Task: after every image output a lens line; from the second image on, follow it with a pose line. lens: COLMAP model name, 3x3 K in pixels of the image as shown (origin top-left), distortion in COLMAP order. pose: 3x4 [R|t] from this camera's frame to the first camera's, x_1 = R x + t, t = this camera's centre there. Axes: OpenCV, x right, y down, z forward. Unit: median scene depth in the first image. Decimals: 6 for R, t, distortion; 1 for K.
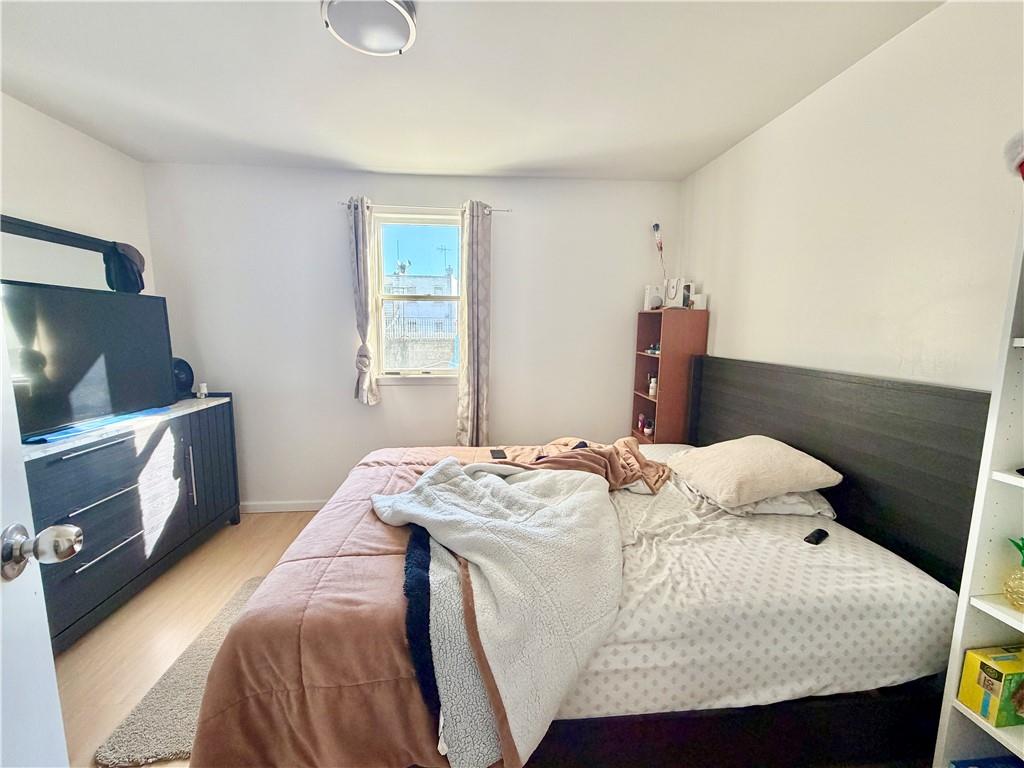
lens RADIAL K [[407.8, 0, 511.7], [0, 407.8, 385.0], [0, 0, 1]] dist [-0.002925, 0.000400]
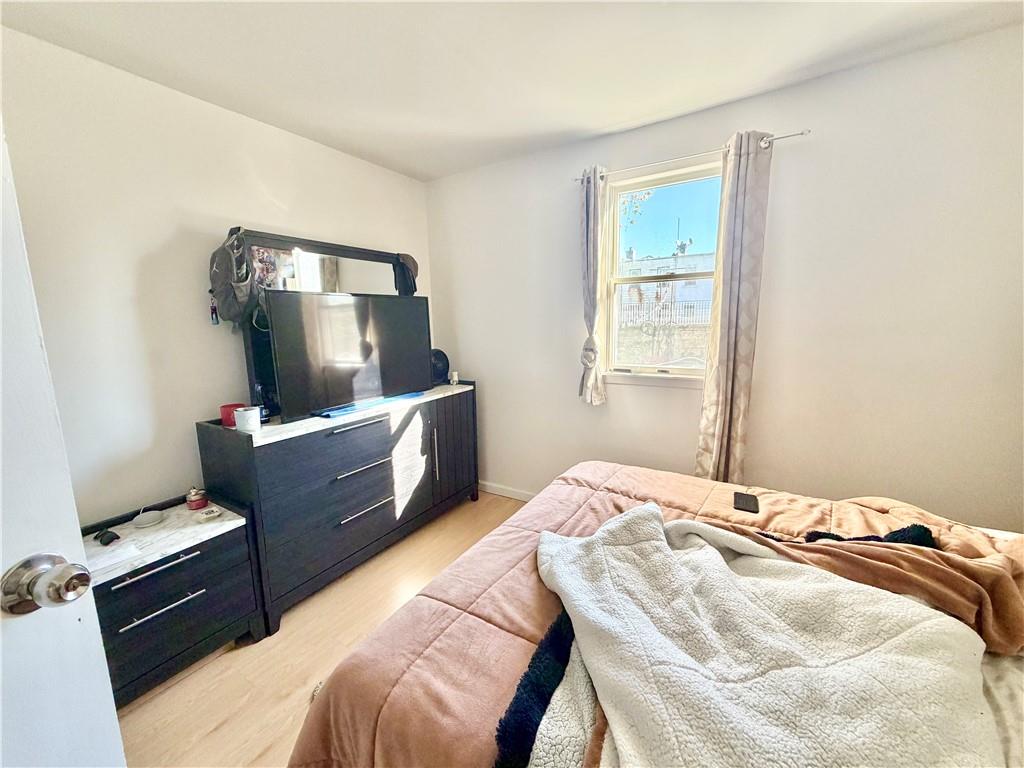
lens RADIAL K [[407.8, 0, 509.9], [0, 407.8, 382.6], [0, 0, 1]] dist [-0.002925, 0.000400]
pose [[0.793107, 0.068169, -0.605256, 0.051508], [-0.049792, 0.997648, 0.047116, -0.040064], [0.607044, -0.007231, 0.794635, 0.228760]]
